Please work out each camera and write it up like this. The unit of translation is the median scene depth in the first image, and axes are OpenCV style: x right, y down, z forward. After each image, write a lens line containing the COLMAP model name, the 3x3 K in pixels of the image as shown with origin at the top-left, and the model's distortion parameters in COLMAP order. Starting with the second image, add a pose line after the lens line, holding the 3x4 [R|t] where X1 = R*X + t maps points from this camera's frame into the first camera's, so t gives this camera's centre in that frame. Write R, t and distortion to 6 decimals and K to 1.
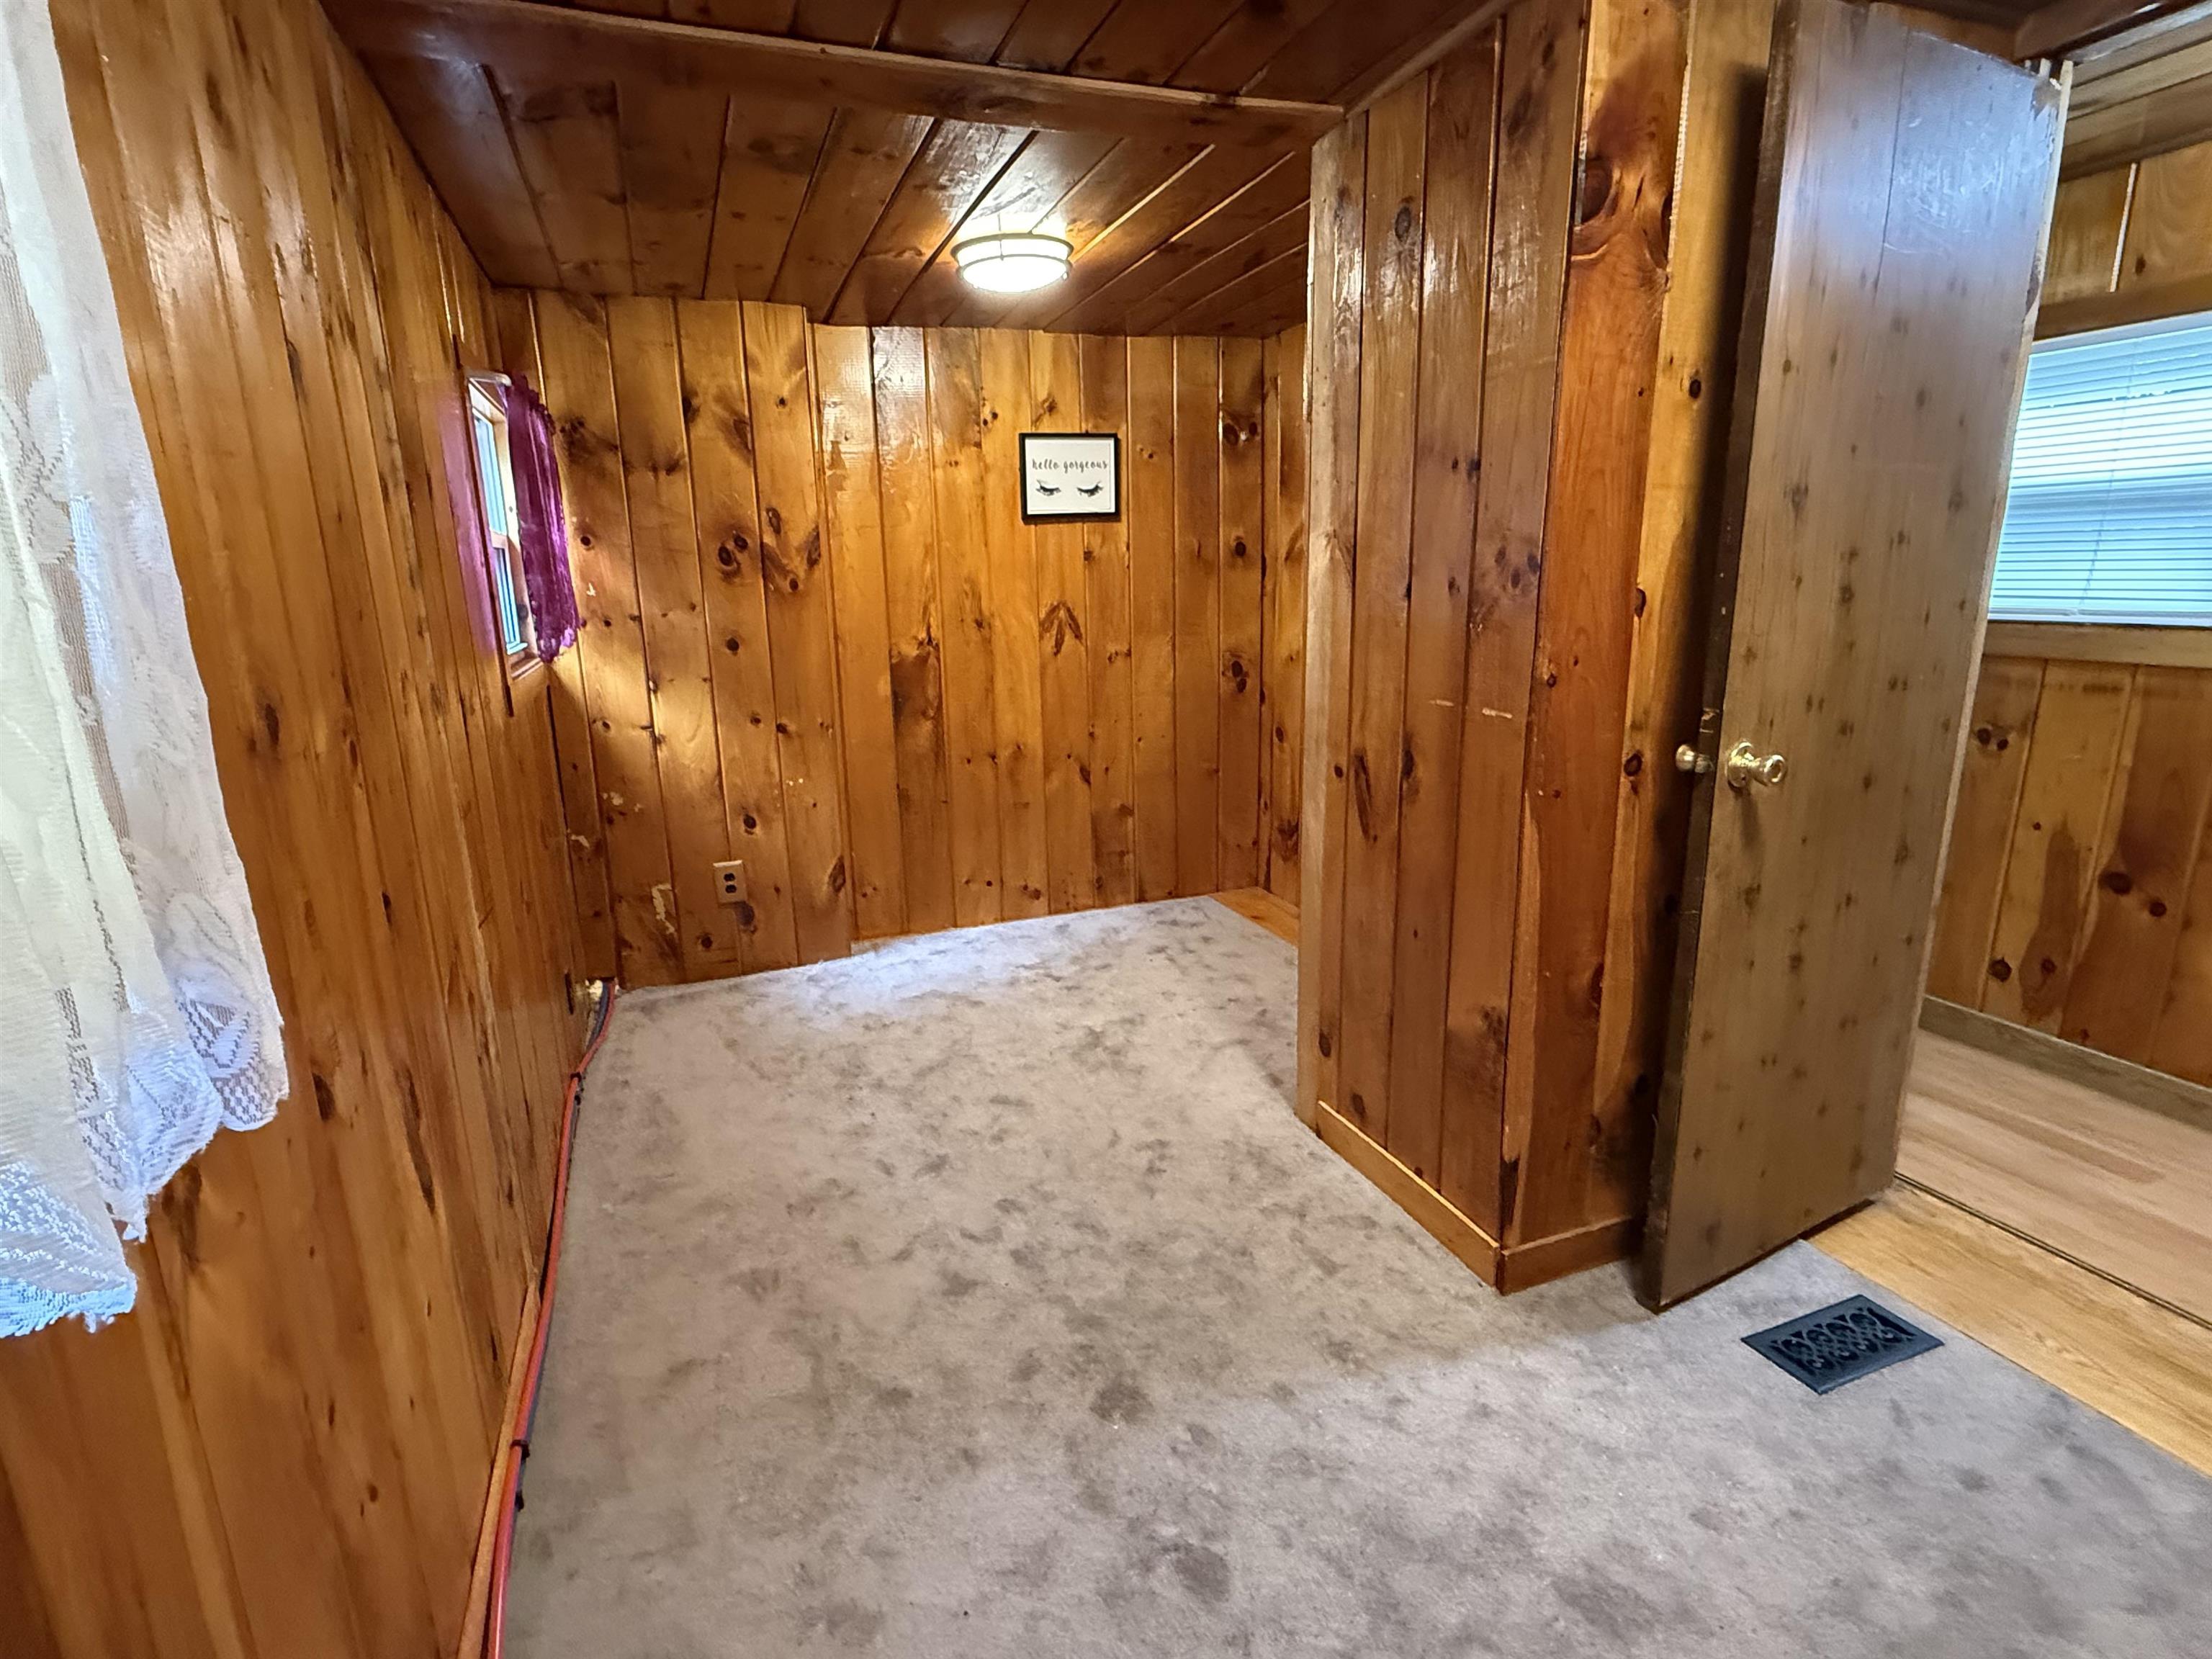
lens RADIAL K [[1096.4, 0, 1101.7], [0, 1096.4, 826.8], [0, 0, 1]] dist [0.000400, -0.000137]
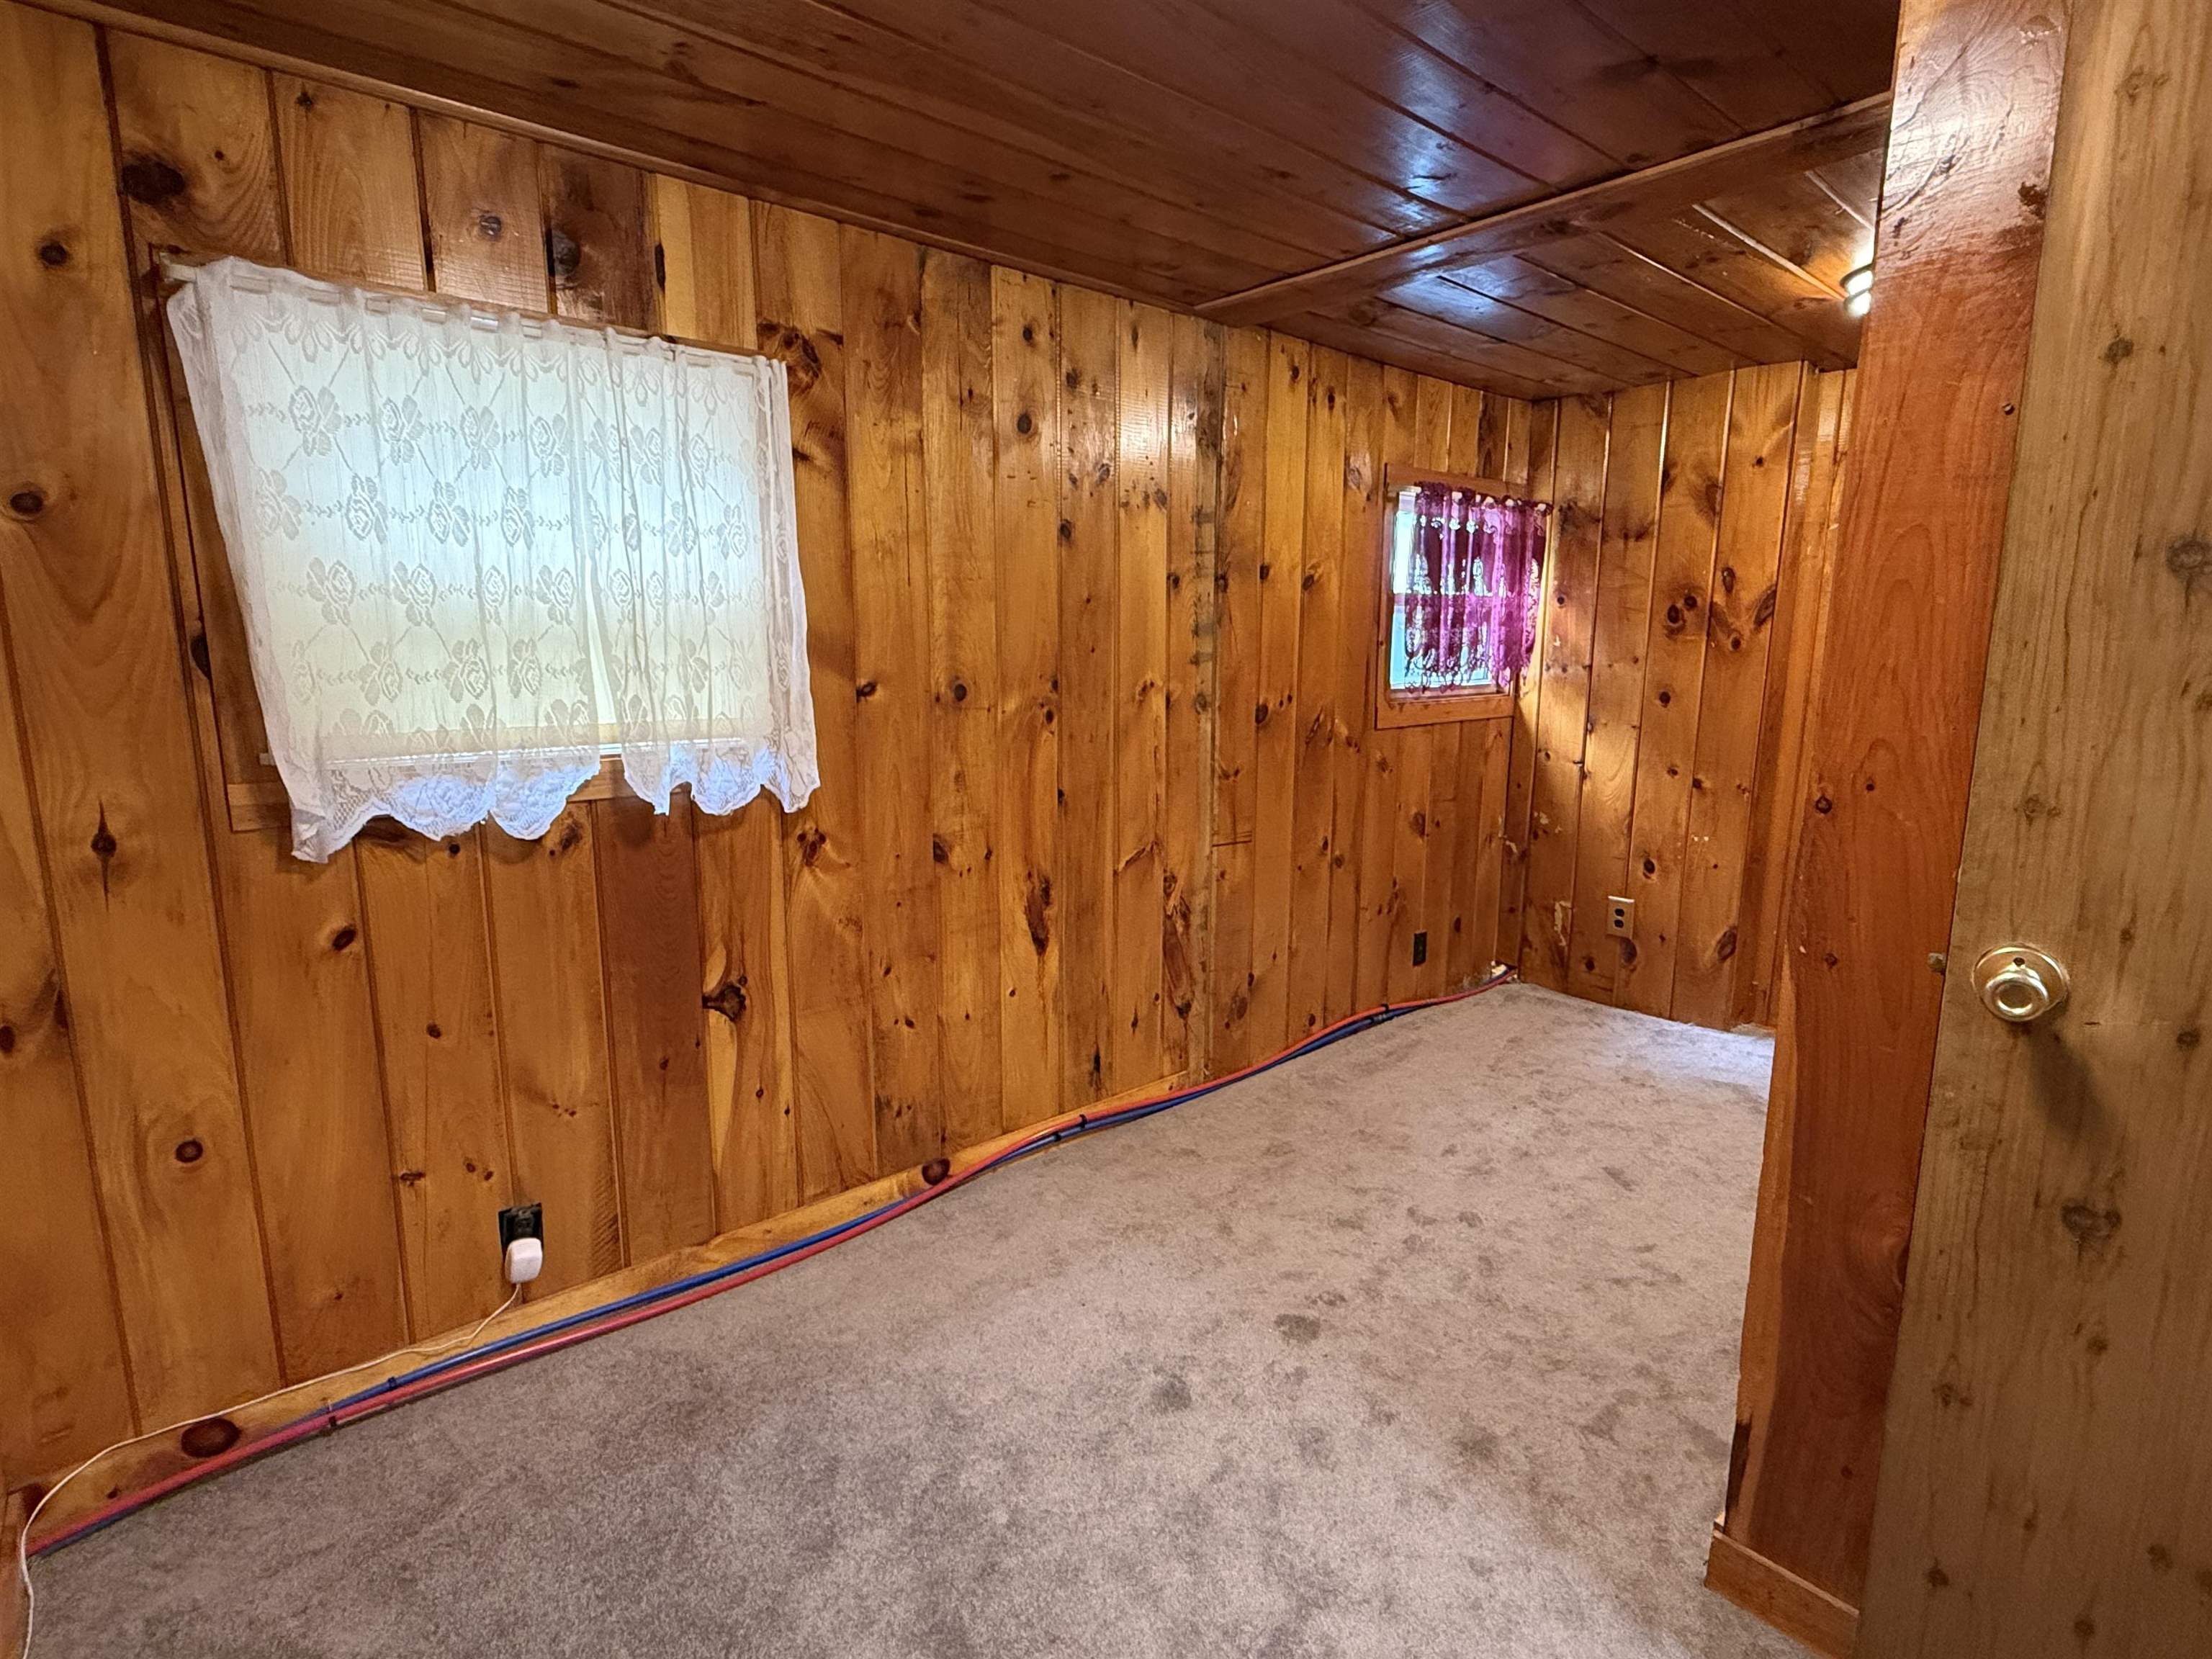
lens RADIAL K [[1096.4, 0, 1098.7], [0, 1096.4, 824.3], [0, 0, 1]] dist [0.000400, -0.000137]
pose [[0.340641, 0.188313, -0.921142, 0.482239], [-0.223875, 0.967802, 0.115062, -0.048821], [0.913151, 0.167025, 0.371831, 0.136022]]
